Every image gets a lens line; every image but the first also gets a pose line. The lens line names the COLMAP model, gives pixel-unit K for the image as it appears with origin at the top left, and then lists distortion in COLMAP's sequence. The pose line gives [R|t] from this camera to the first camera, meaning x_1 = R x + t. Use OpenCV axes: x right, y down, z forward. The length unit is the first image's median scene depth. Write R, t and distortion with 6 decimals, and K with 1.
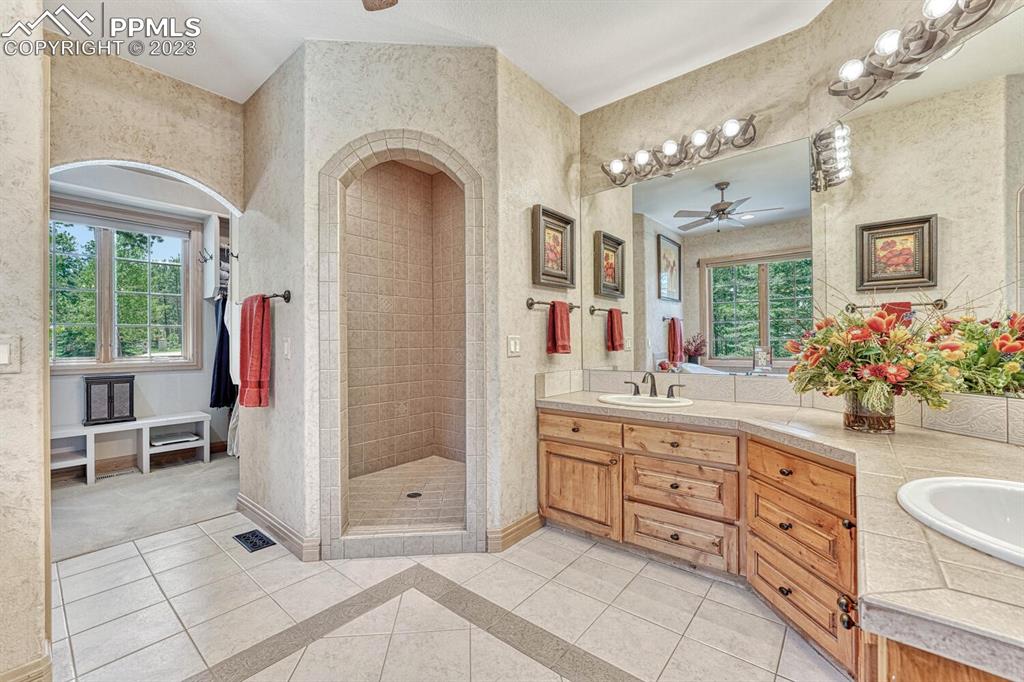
lens RADIAL K [[420.2, 0, 508.5], [0, 420.2, 339.2], [0, 0, 1]] dist [-0.000767, -0.000041]
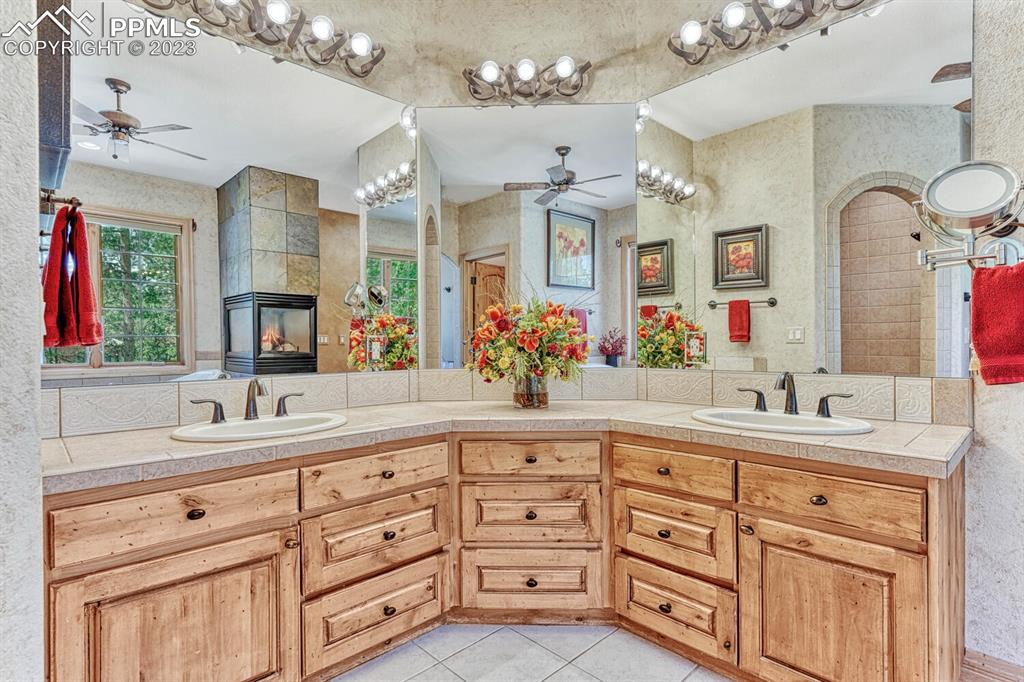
lens RADIAL K [[516.1, 0, 512.0], [0, 516.1, 341.0], [0, 0, 1]] dist [0.002996, 0.000684]
pose [[0.112626, 0.005918, 0.993620, -0.404227], [-0.002477, 0.999981, -0.005675, 0.039407], [-0.993634, -0.001822, 0.112639, 0.698733]]
